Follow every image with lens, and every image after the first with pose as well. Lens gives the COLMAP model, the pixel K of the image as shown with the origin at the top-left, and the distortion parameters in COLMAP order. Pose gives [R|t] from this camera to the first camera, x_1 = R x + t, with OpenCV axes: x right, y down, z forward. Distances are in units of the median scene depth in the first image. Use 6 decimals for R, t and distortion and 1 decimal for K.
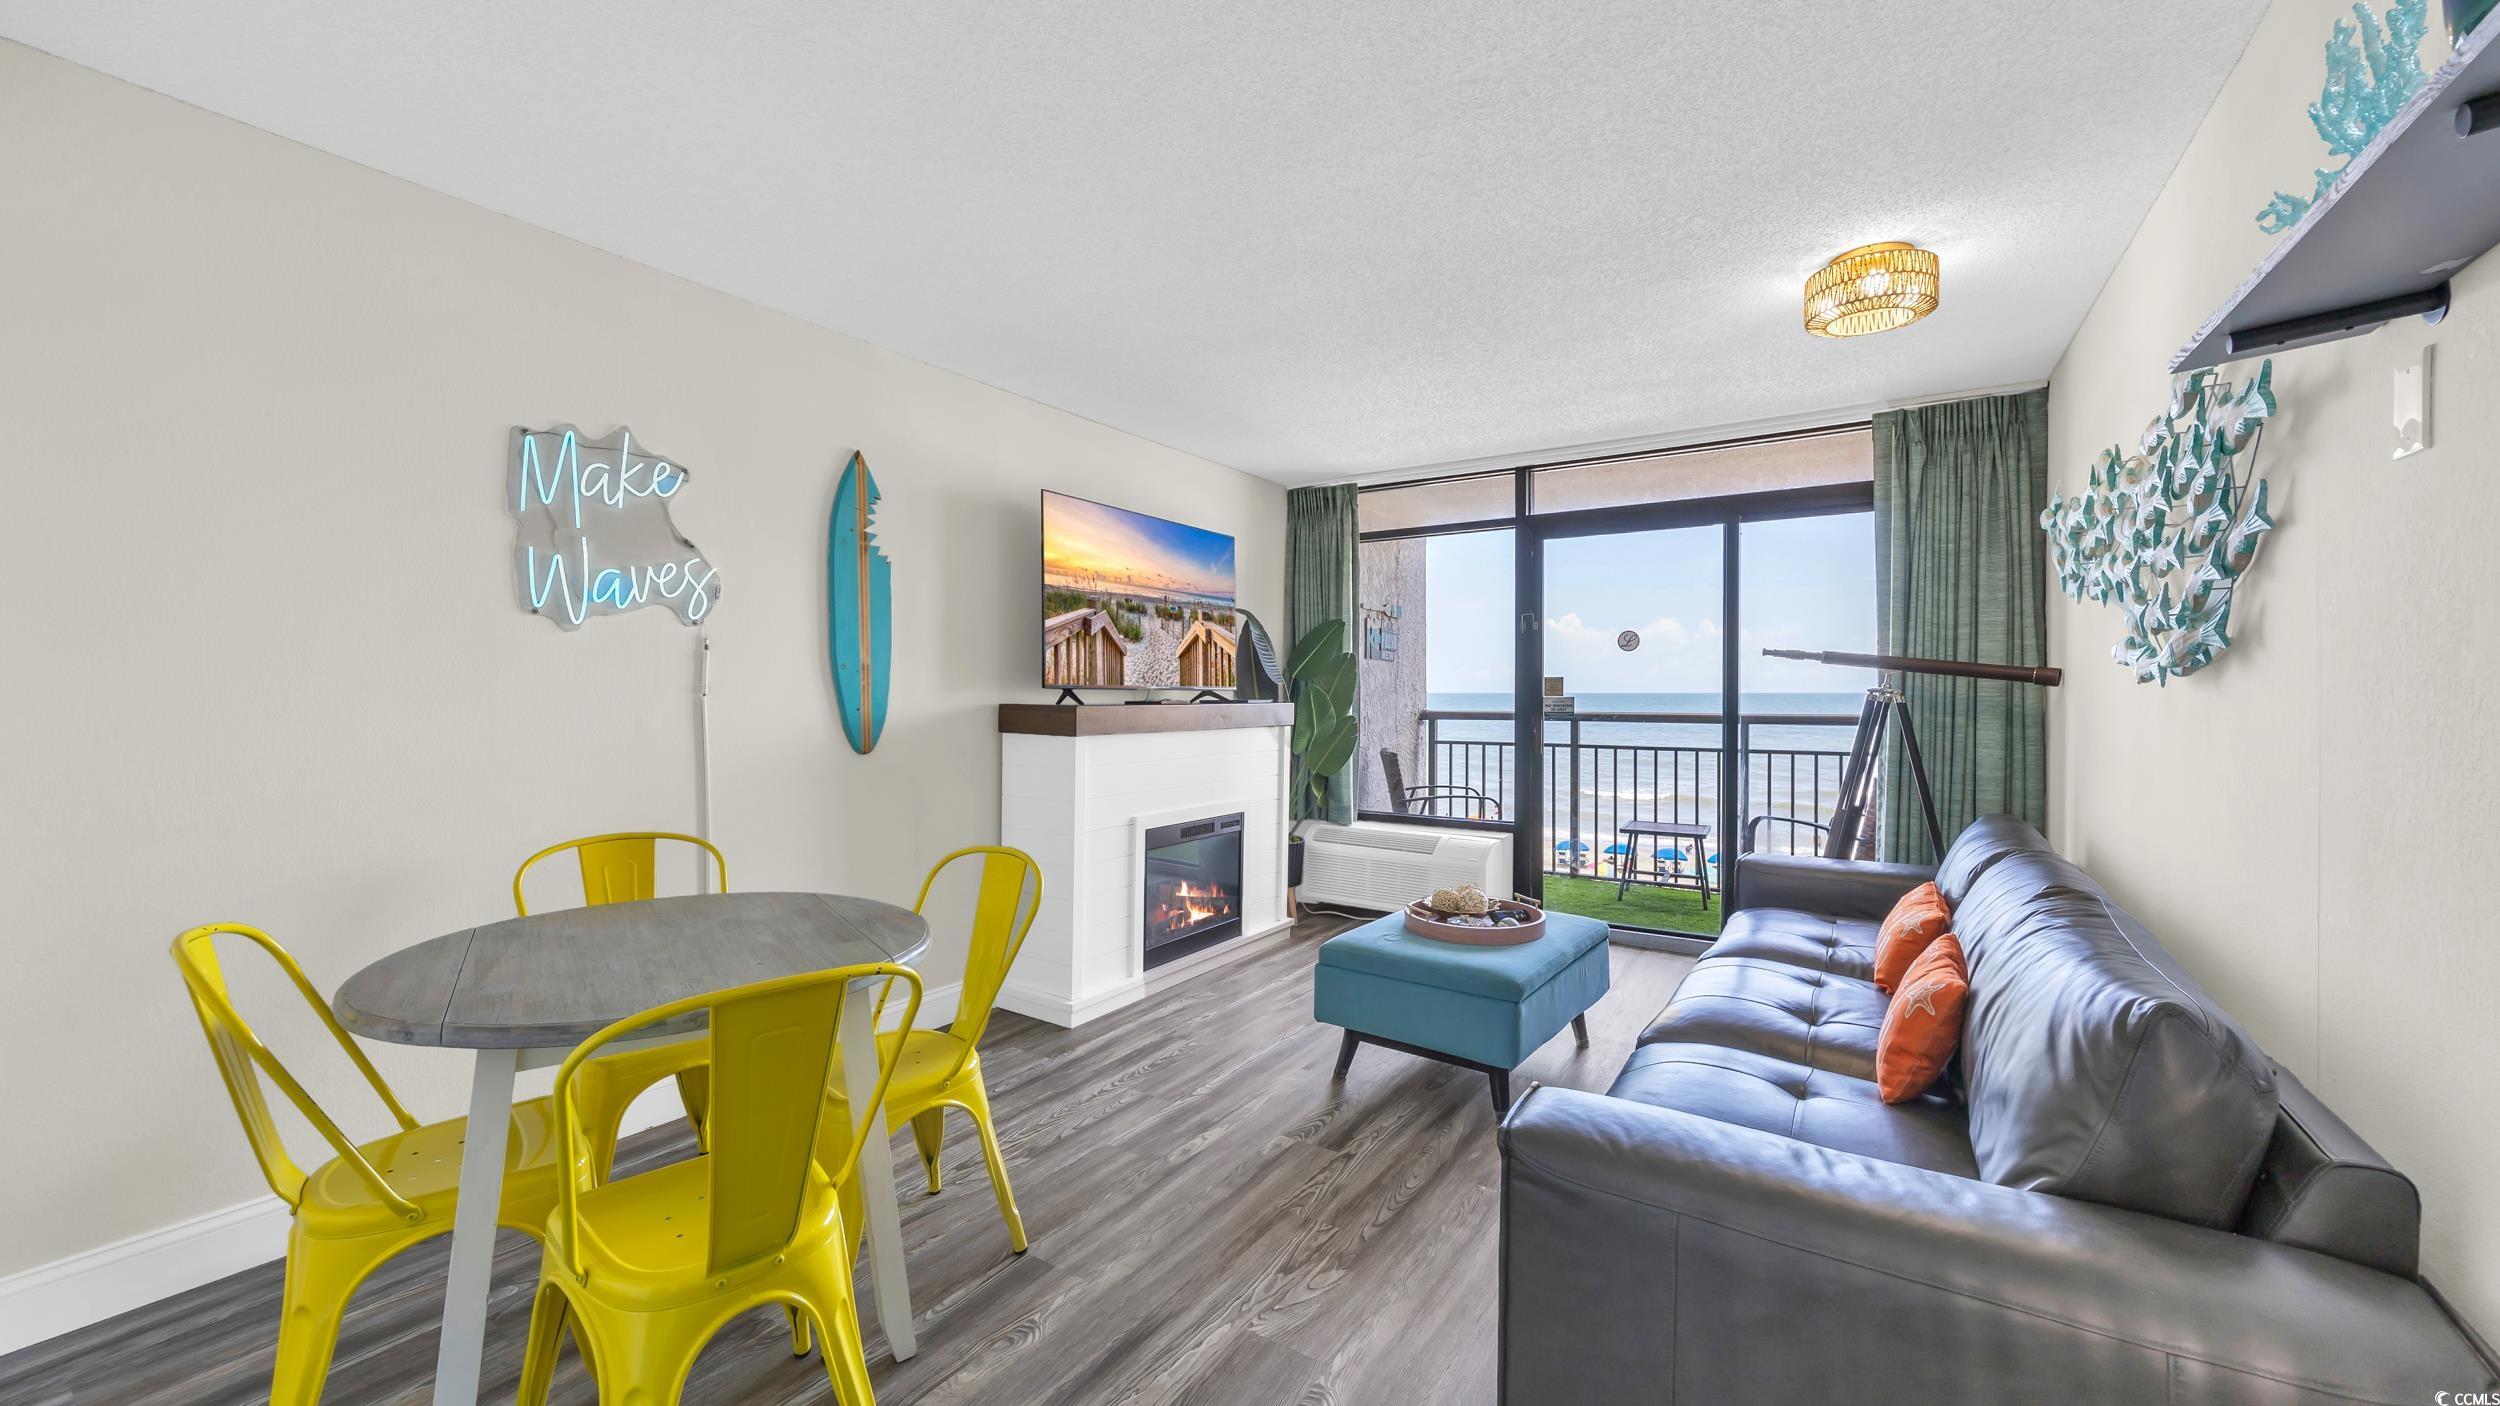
lens RADIAL K [[939.7, 0, 1247.6], [0, 939.7, 704.5], [0, 0, 1]] dist [0.006914, -0.000856]
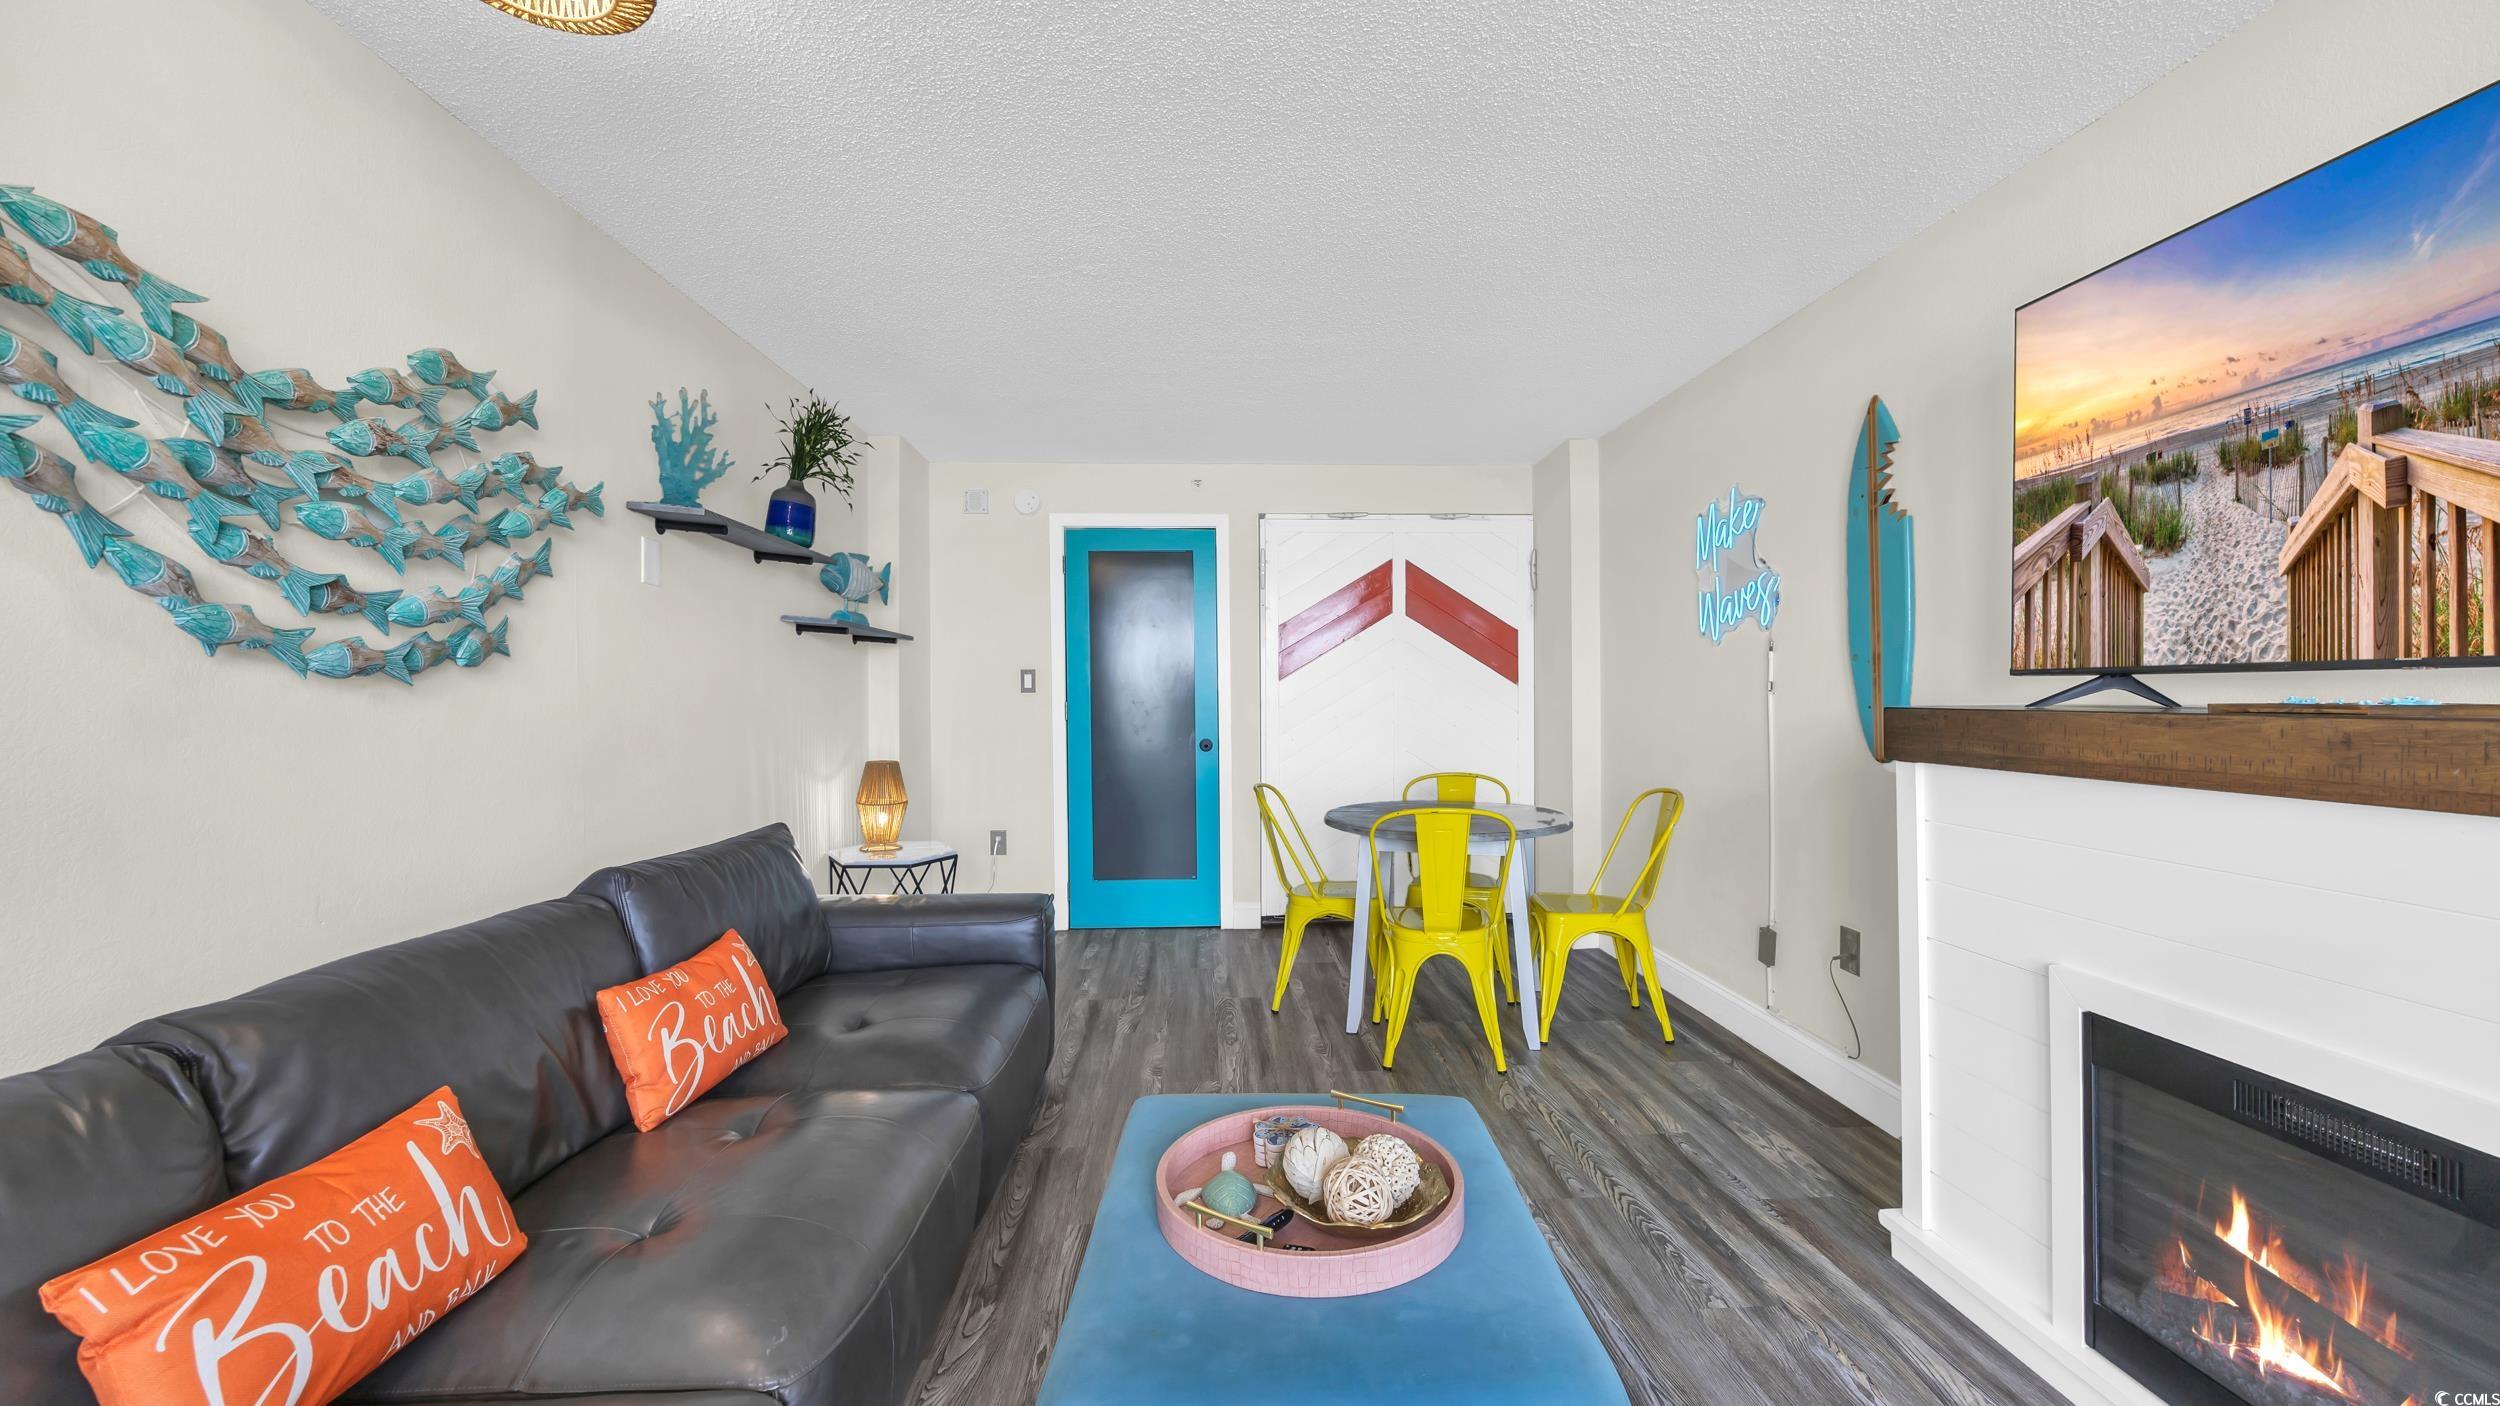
lens RADIAL K [[939.7, 0, 1259.5], [0, 939.7, 687.8], [0, 0, 1]] dist [0.006914, -0.000856]
pose [[-0.798234, 0.000750, -0.602348, 0.434650], [-0.003051, 0.999981, 0.005288, -0.011661], [0.602340, 0.006059, -0.798216, 1.105630]]
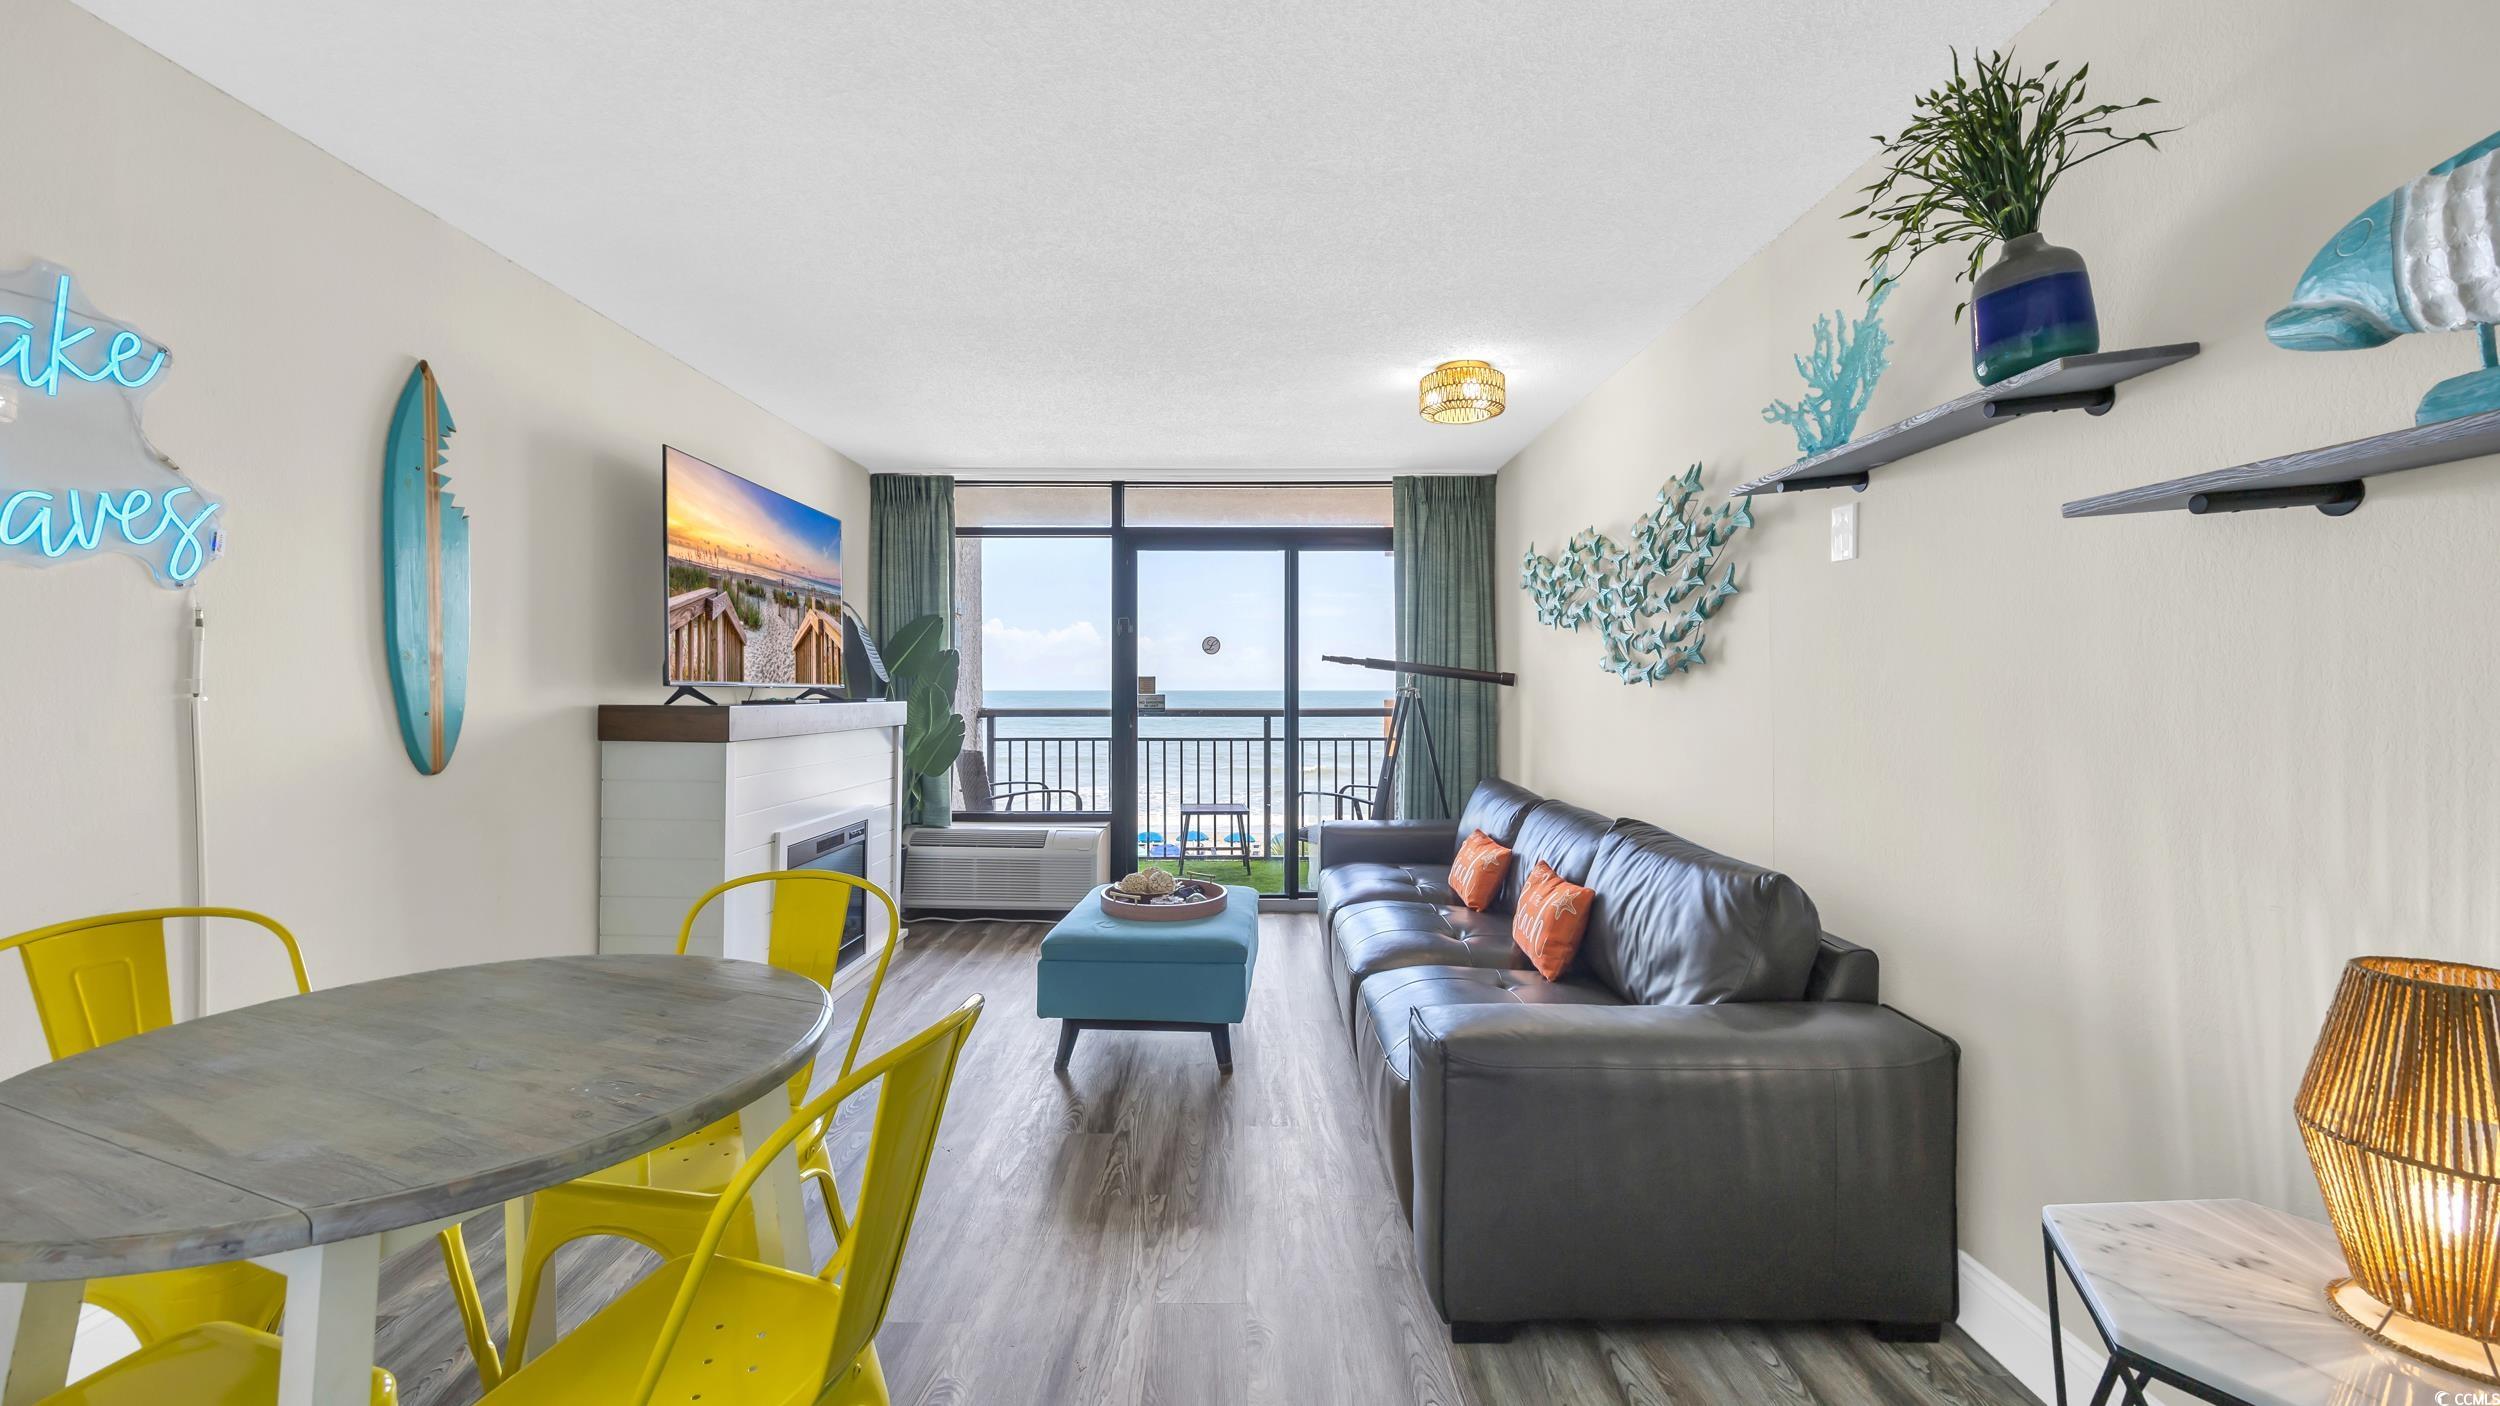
lens RADIAL K [[939.7, 0, 1227.0], [0, 939.7, 691.8], [0, 0, 1]] dist [0.006914, -0.000856]
pose [[0.840583, -0.000024, 0.541683, -0.236009], [0.006093, 0.999937, -0.009410, 0.000069], [-0.541649, 0.011211, 0.840530, 0.036742]]
